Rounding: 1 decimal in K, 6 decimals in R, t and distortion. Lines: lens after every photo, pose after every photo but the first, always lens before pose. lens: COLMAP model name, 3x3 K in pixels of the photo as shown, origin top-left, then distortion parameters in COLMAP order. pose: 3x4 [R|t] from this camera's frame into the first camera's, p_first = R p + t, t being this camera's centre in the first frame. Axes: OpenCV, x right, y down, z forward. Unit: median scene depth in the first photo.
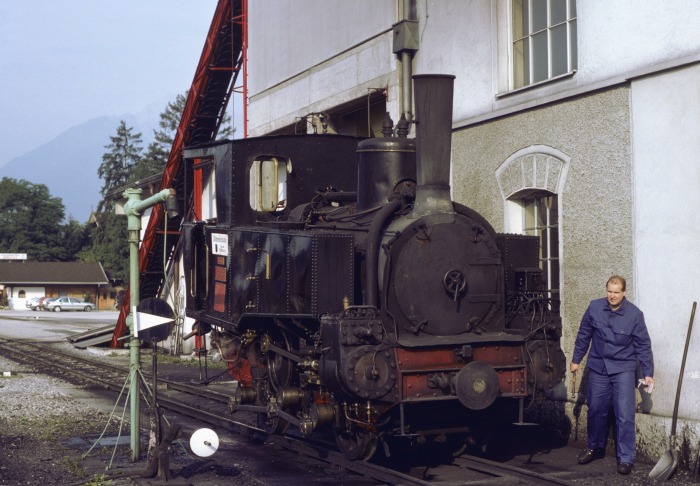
lens RADIAL K [[1136.6, 0, 362.4], [0, 1136.6, 223.1], [0, 0, 1]] dist [-0.031802, 0.000000]
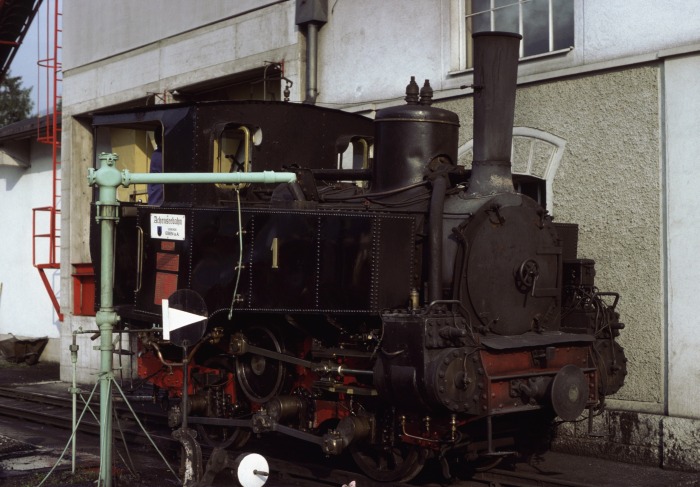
lens RADIAL K [[1064.6, 0, 330.3], [0, 1064.6, 235.8], [0, 0, 1]] dist [-0.034709, 0.000000]
pose [[0.960075, 0.020972, 0.278956, -0.263940], [-0.024420, 0.999662, 0.008891, 0.017921], [-0.278675, -0.015348, 0.960263, 0.241090]]
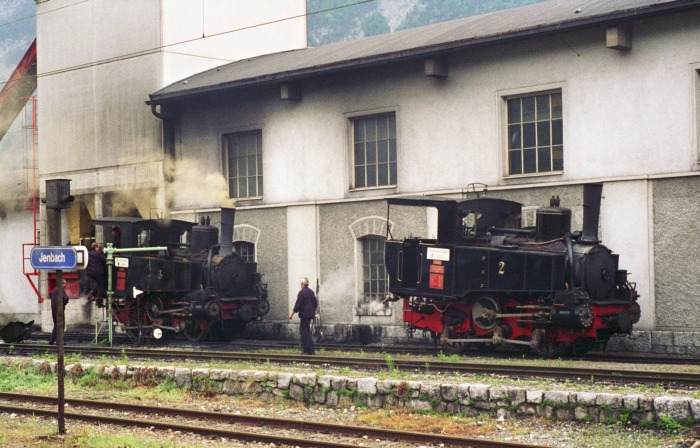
lens RADIAL K [[1086.7, 0, 349.8], [0, 1086.7, 222.3], [0, 0, 1]] dist [-0.184058, 0.000000]
pose [[0.904616, 0.017842, 0.425853, -0.769475], [-0.017988, 0.999831, -0.003678, -0.077929], [-0.425847, -0.004333, 0.904785, -1.494324]]
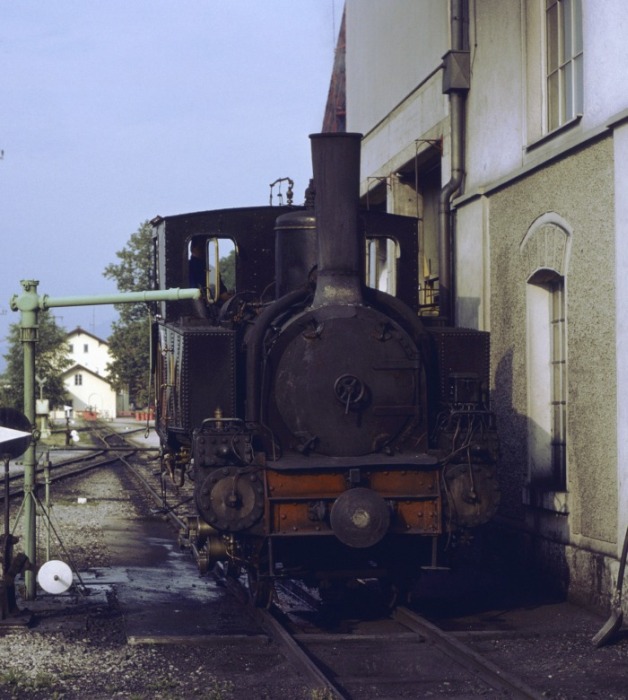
lens RADIAL K [[1542.4, 0, 312.0], [0, 1542.4, 353.1], [0, 0, 1]] dist [-0.030573, 0.000000]
pose [[0.965379, -0.003541, -0.260827, 0.310383], [0.011087, 0.999561, 0.027465, -0.004522], [0.260615, -0.029406, 0.964995, -0.058093]]
